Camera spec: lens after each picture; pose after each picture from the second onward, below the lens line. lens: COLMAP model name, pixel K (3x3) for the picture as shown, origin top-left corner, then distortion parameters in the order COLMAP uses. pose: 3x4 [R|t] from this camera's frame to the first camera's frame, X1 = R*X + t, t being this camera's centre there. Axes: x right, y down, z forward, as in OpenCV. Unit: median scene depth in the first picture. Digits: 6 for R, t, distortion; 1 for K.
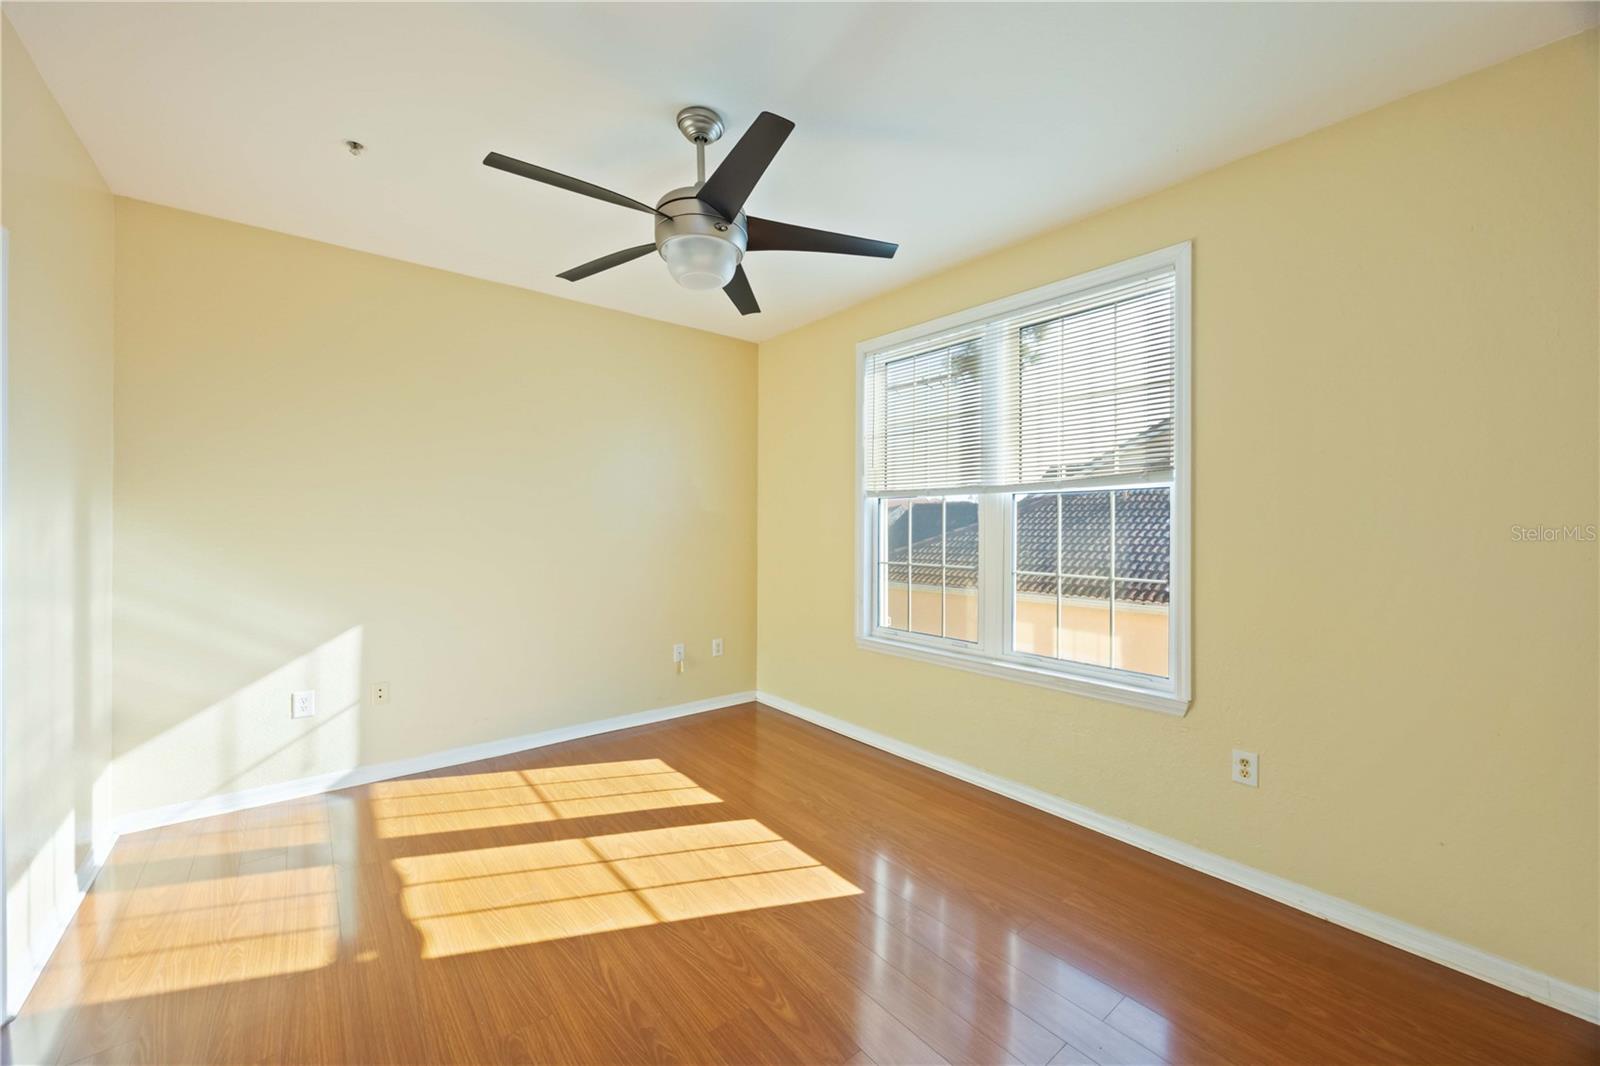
lens RADIAL K [[613.3, 0, 791.1], [0, 613.3, 531.2], [0, 0, 1]] dist [-0.000394, 0.000119]
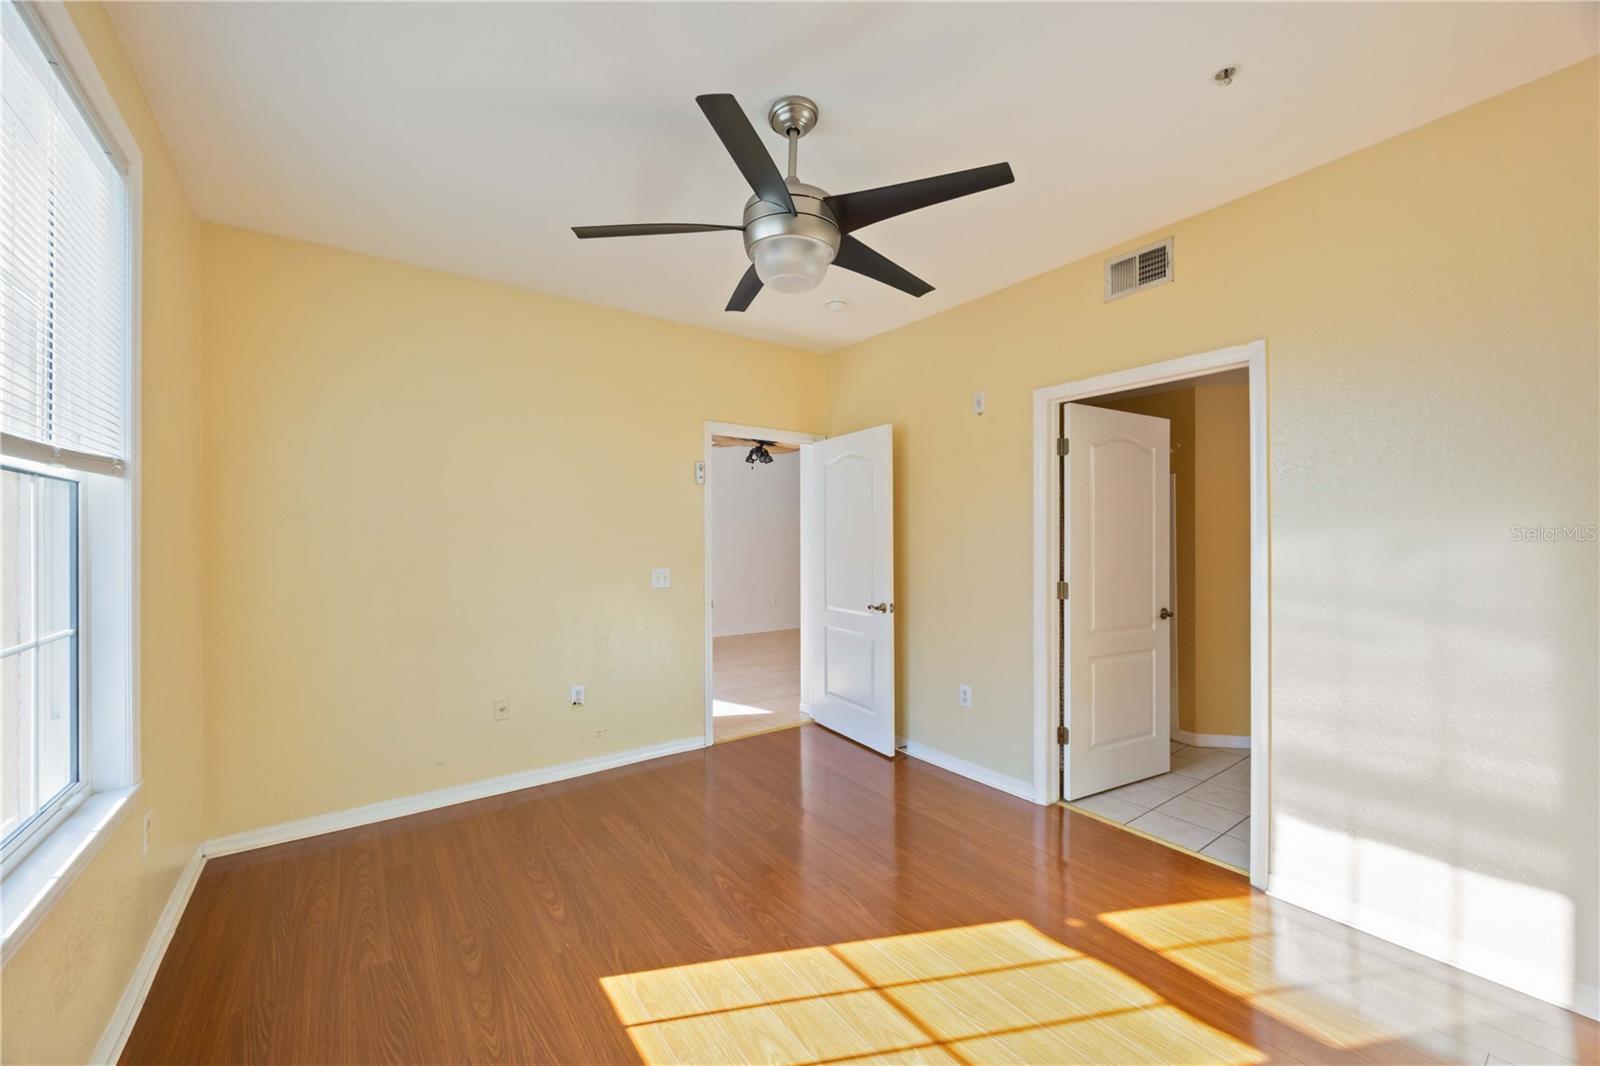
lens RADIAL K [[613.3, 0, 791.1], [0, 613.3, 531.2], [0, 0, 1]] dist [-0.000394, 0.000119]
pose [[-0.997864, -0.001708, 0.065309, -0.159970], [-0.002489, 0.999926, -0.011878, -0.014023], [-0.065284, -0.012015, -0.997794, 1.483935]]
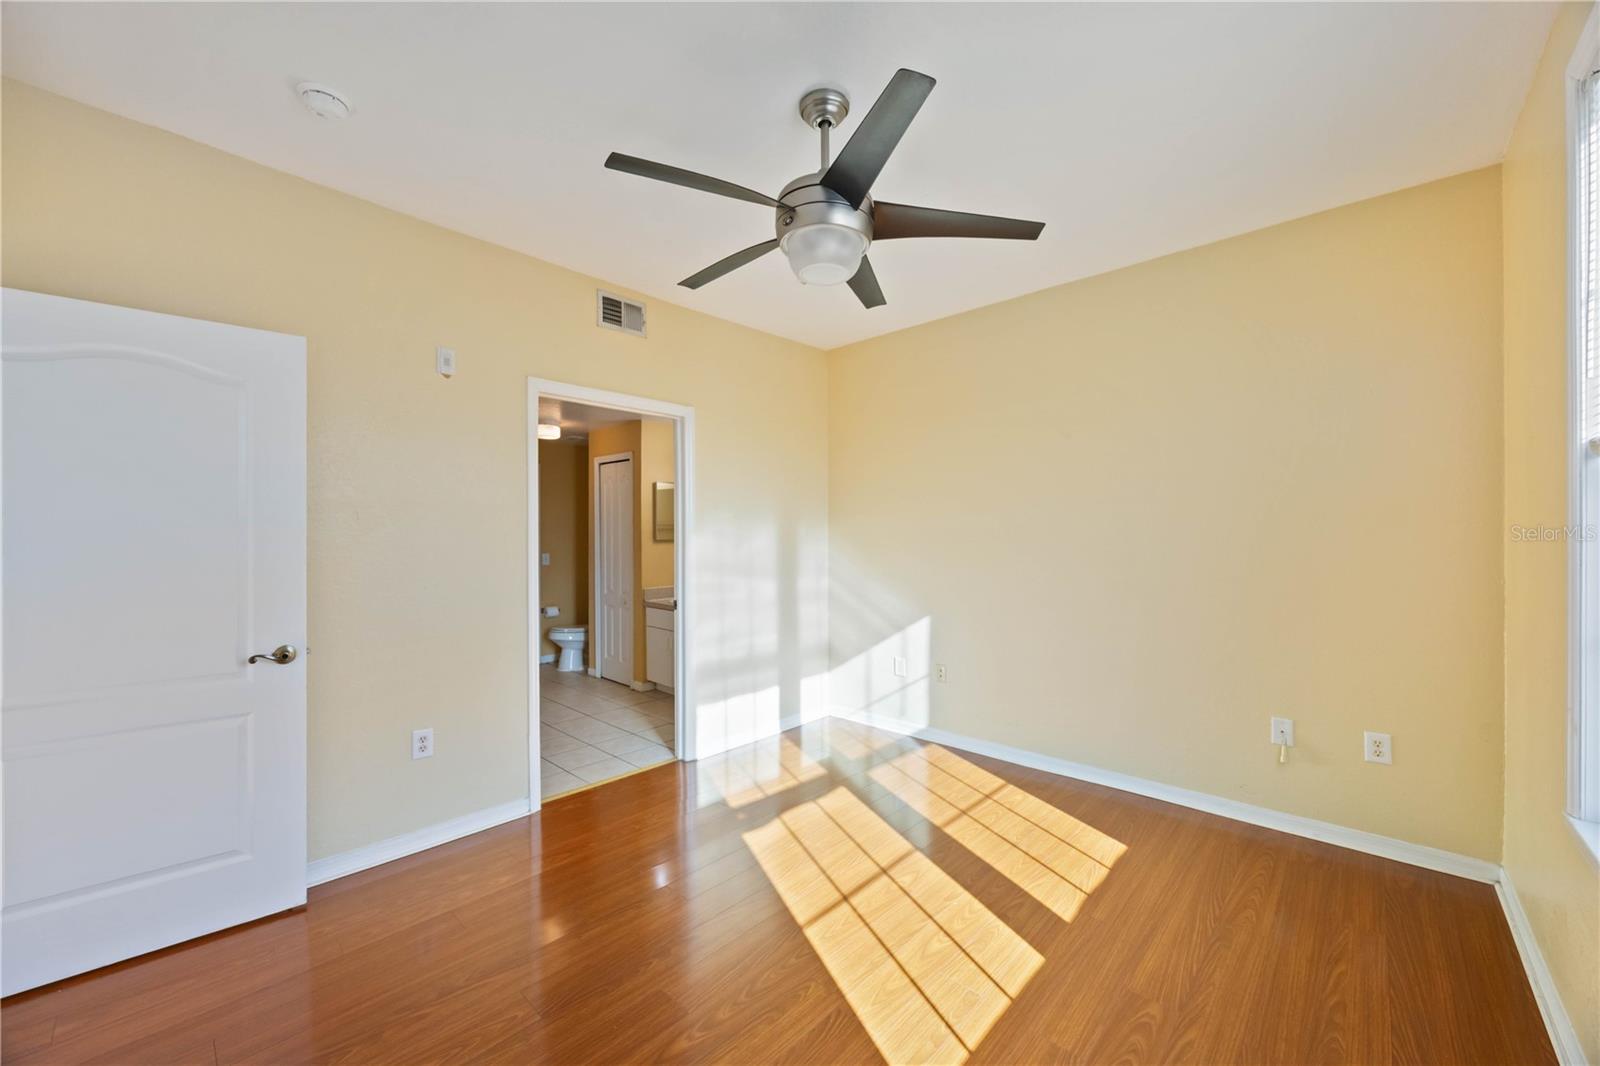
lens RADIAL K [[609.3, 0, 800.7], [0, 609.3, 545.8], [0, 0, 1]] dist [0.000286, 0.000263]
pose [[0.130305, 0.005145, -0.991461, 0.583964], [0.002619, 0.999981, 0.005533, -0.000169], [0.991471, -0.003318, 0.130289, 0.645562]]
